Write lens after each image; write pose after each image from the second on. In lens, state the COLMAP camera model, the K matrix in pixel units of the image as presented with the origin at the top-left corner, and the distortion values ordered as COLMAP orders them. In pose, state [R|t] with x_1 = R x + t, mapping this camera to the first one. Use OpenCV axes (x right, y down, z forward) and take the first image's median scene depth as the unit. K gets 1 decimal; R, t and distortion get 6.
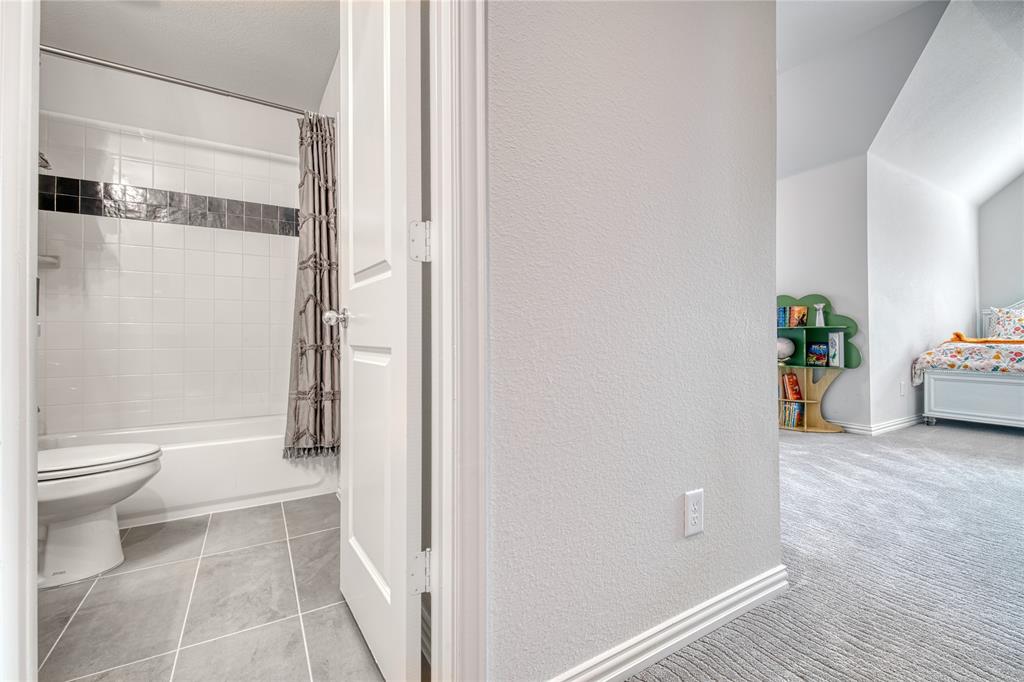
lens RADIAL K [[437.0, 0, 513.4], [0, 437.0, 334.6], [0, 0, 1]] dist [0.009986, -0.000061]
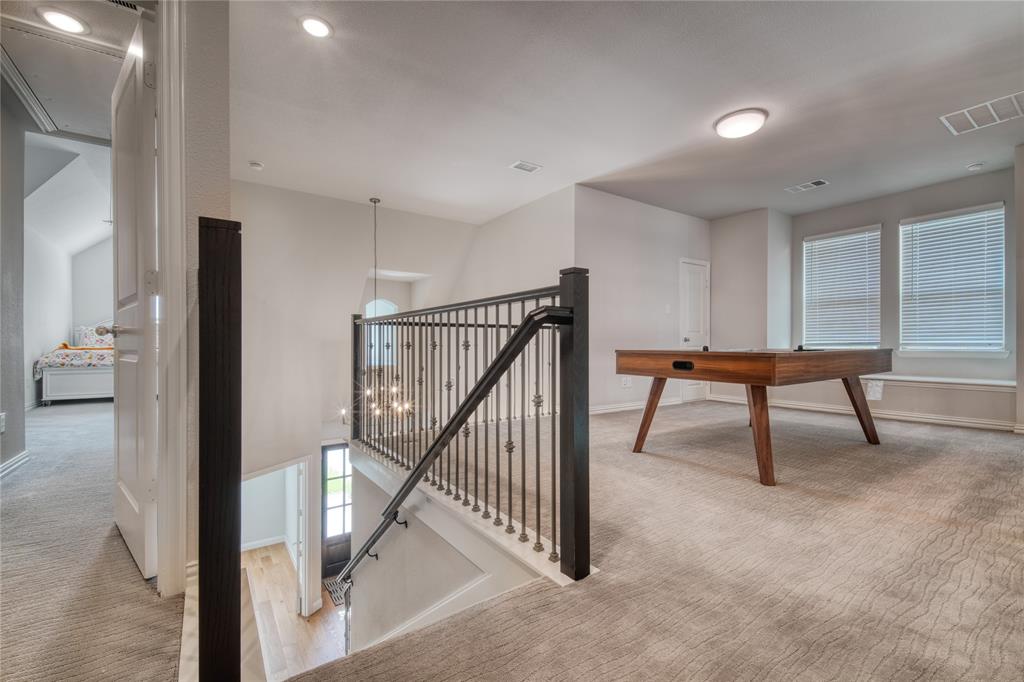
lens RADIAL K [[437.0, 0, 511.9], [0, 437.0, 342.5], [0, 0, 1]] dist [0.009986, -0.000061]
pose [[-0.060167, 0.008545, 0.998152, -0.616044], [-0.003916, 0.999954, -0.008797, 0.000833], [-0.998181, -0.004438, -0.060131, -0.454350]]
